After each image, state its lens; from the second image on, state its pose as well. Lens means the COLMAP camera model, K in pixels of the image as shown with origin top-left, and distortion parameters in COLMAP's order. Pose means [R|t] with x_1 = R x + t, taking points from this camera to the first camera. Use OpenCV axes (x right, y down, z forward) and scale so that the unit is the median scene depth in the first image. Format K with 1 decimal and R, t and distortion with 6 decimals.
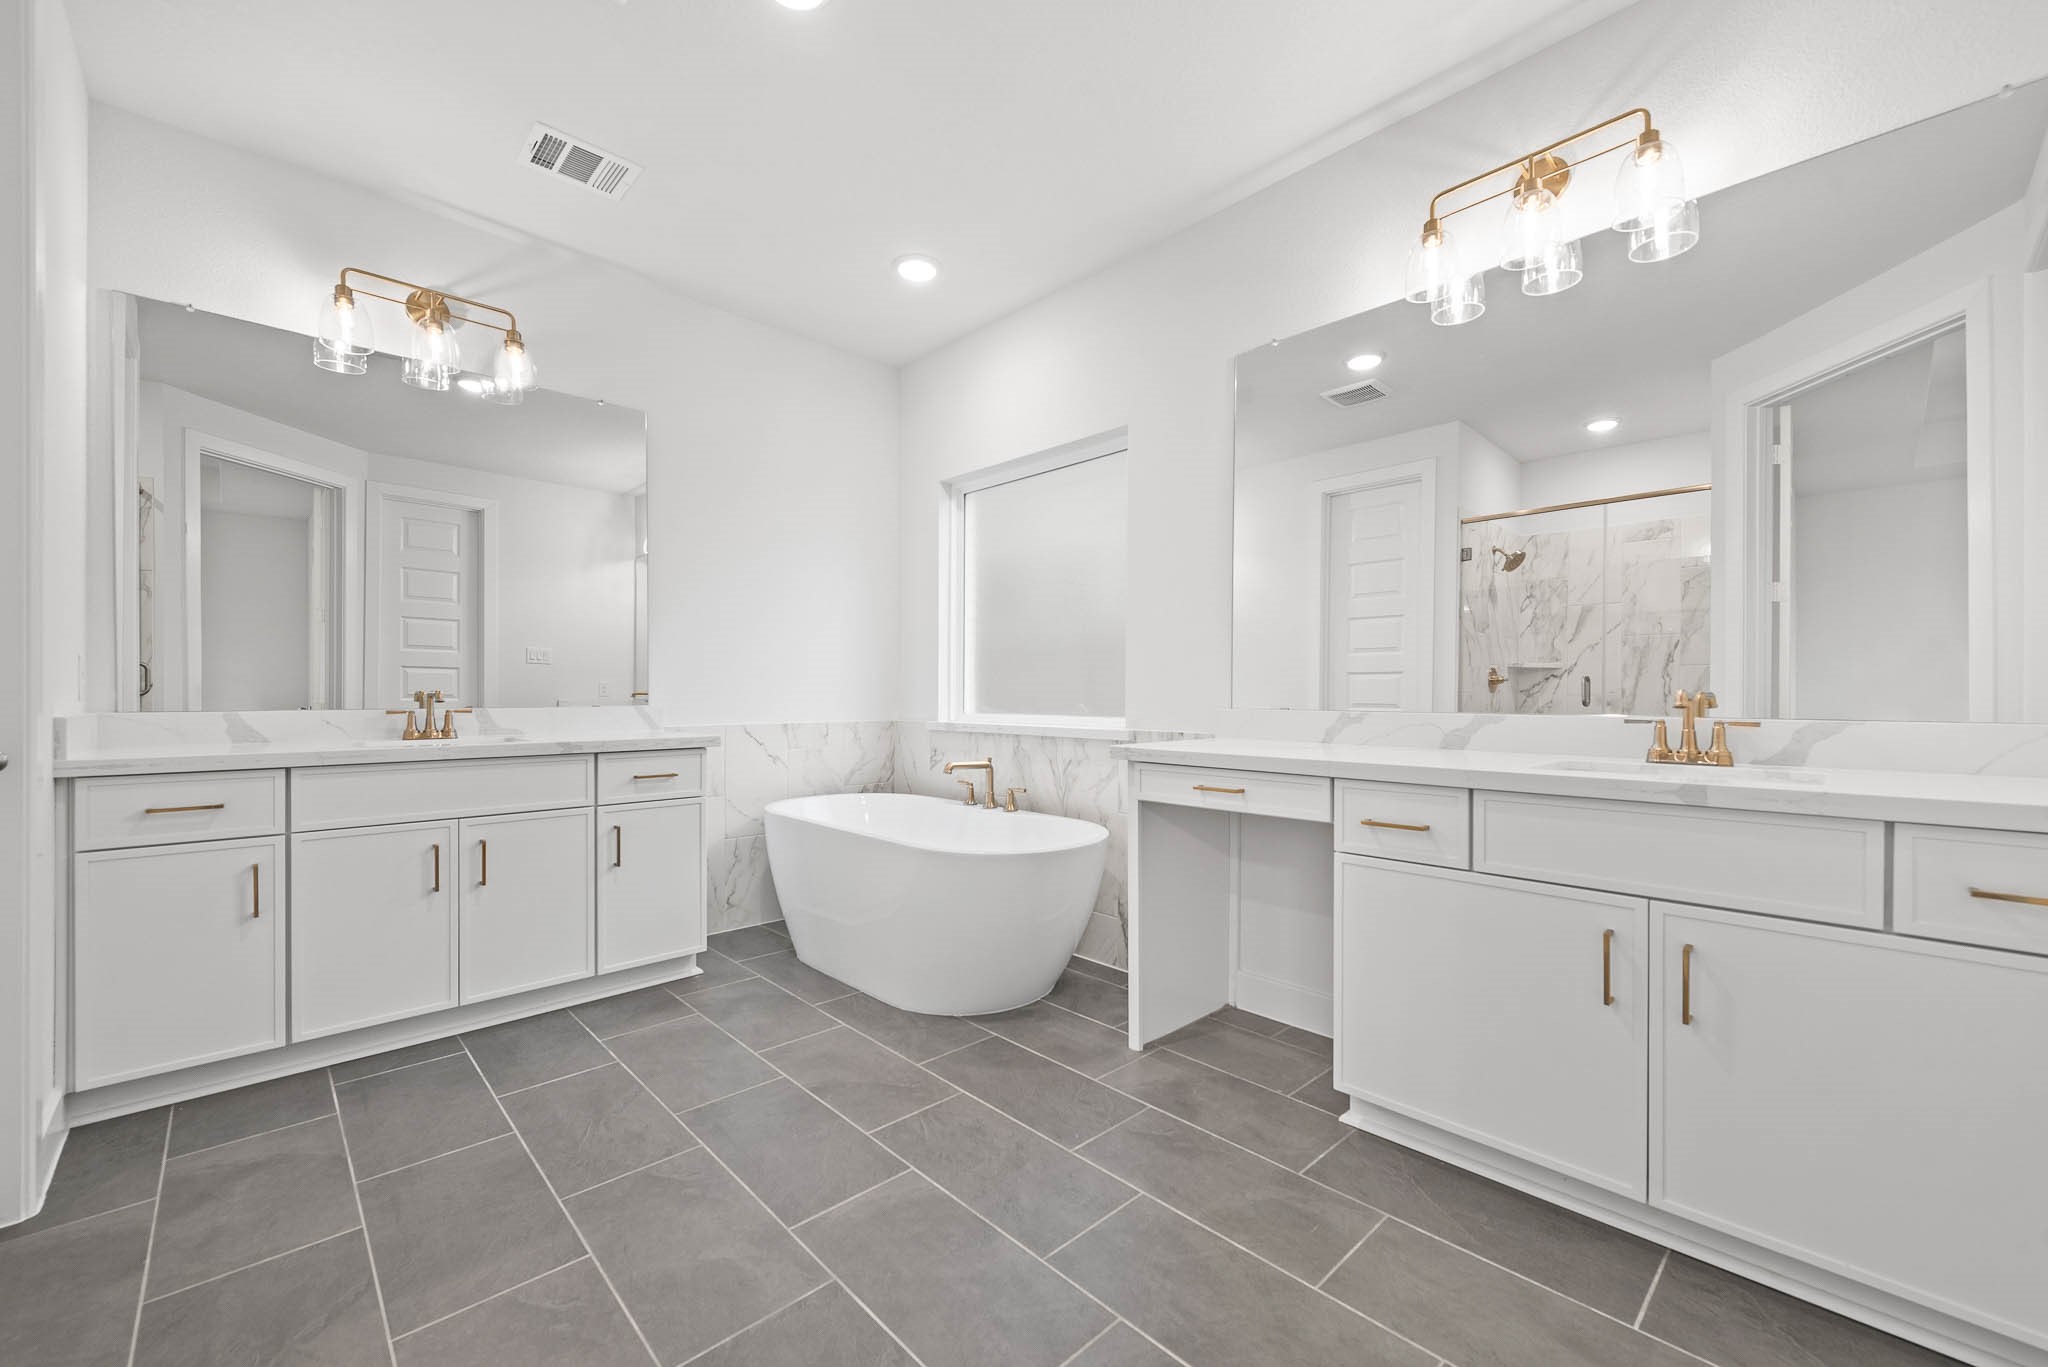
lens RADIAL K [[802.4, 0, 1027.3], [0, 802.4, 680.5], [0, 0, 1]] dist [0.010592, -0.002911]
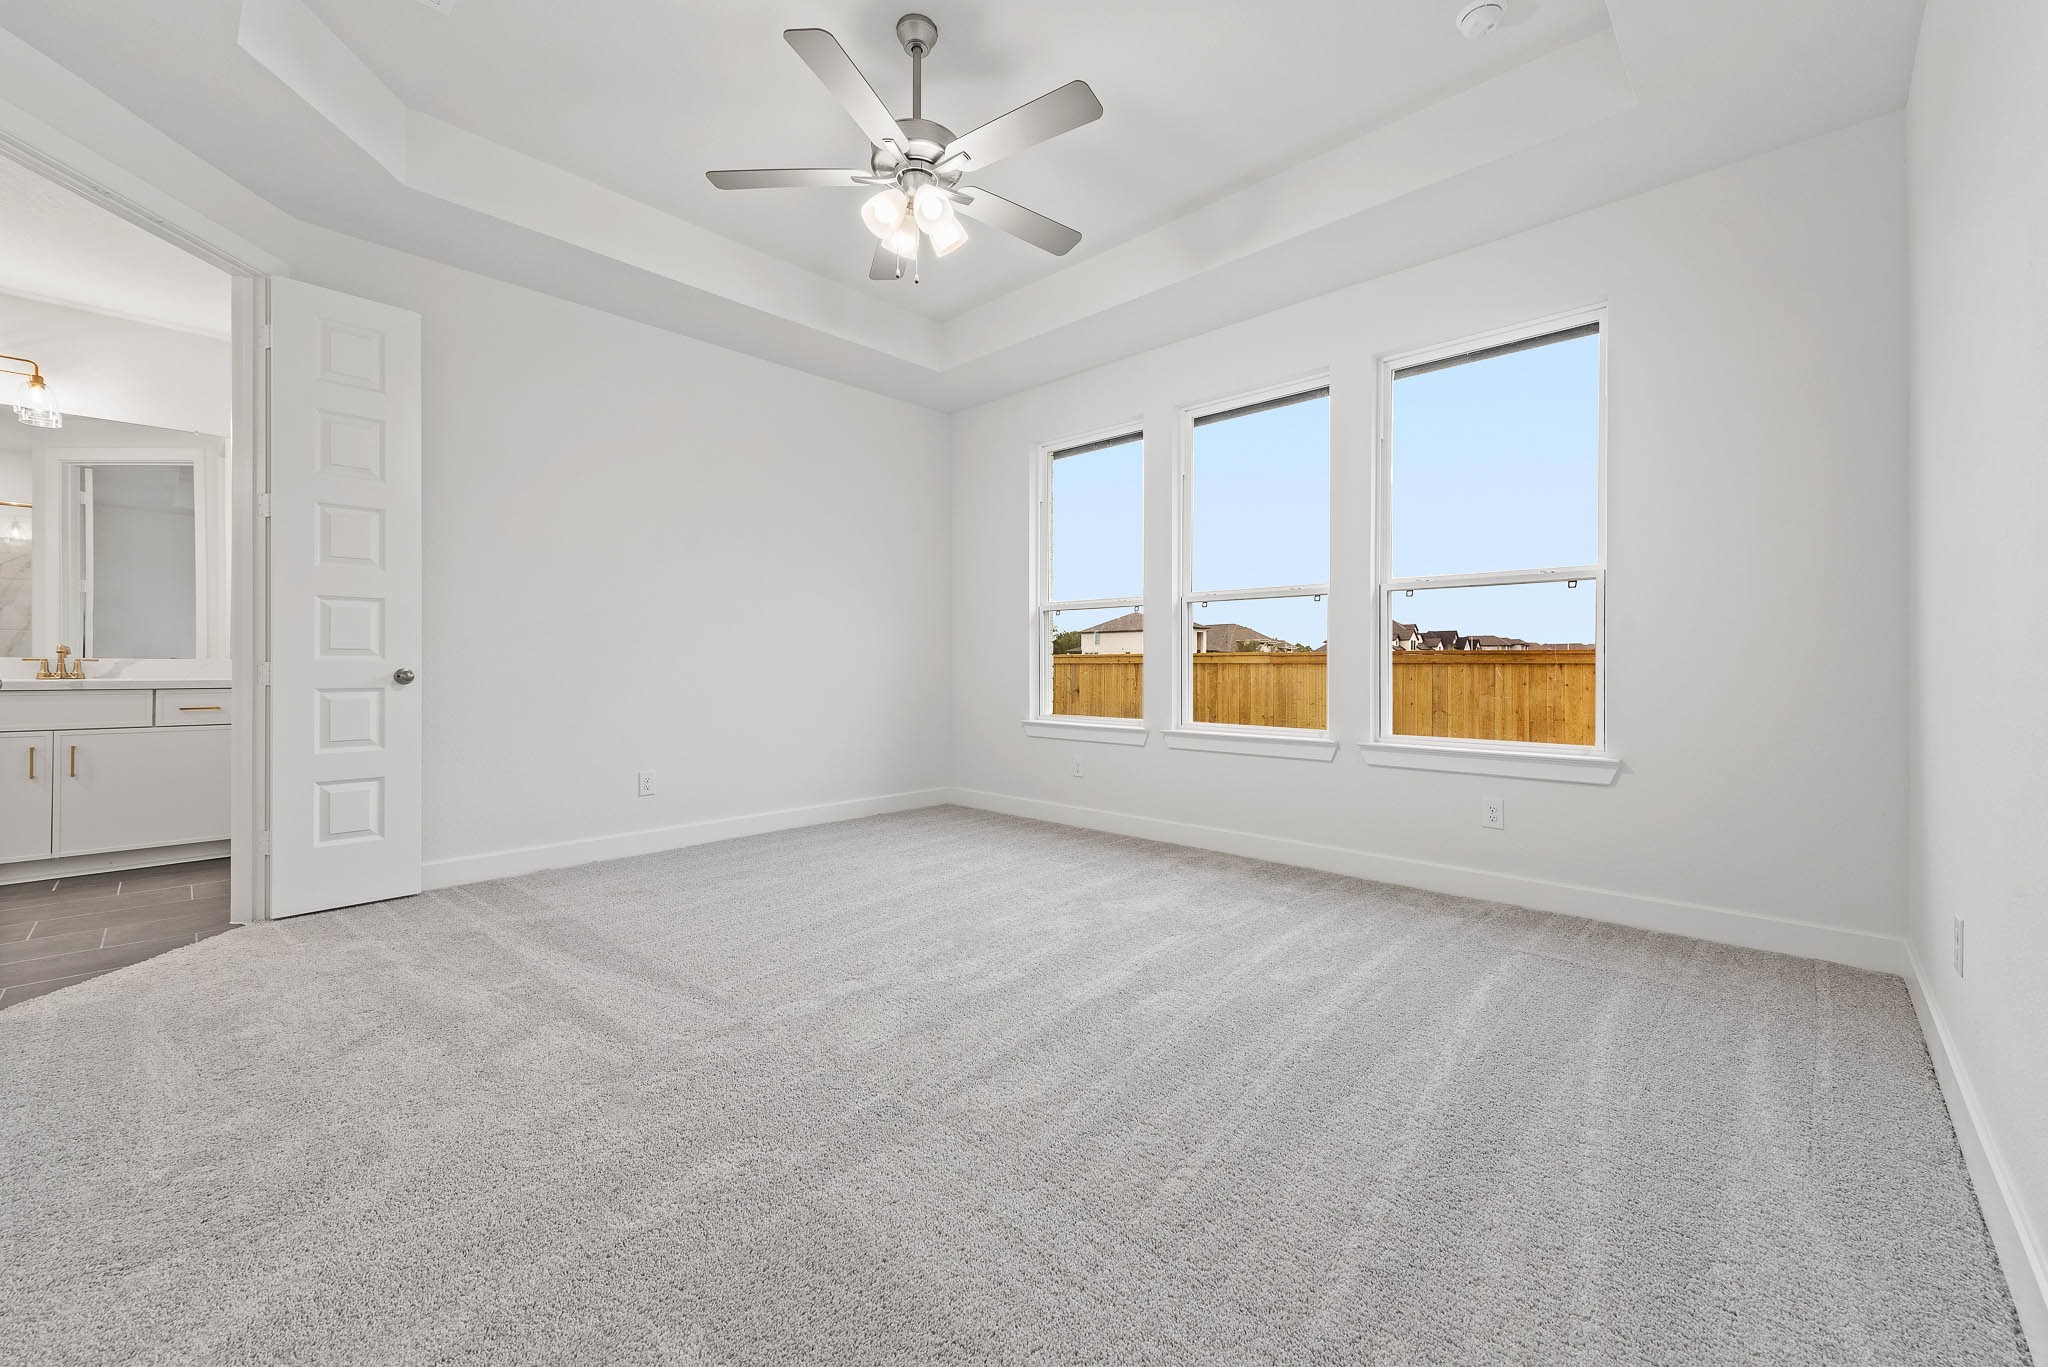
lens RADIAL K [[802.4, 0, 1027.3], [0, 802.4, 680.5], [0, 0, 1]] dist [0.010592, -0.002911]
pose [[-0.064596, -0.020821, 0.997694, -1.499820], [-0.016087, 0.999674, 0.019821, 0.023069], [-0.997782, -0.014769, -0.064910, -1.428431]]
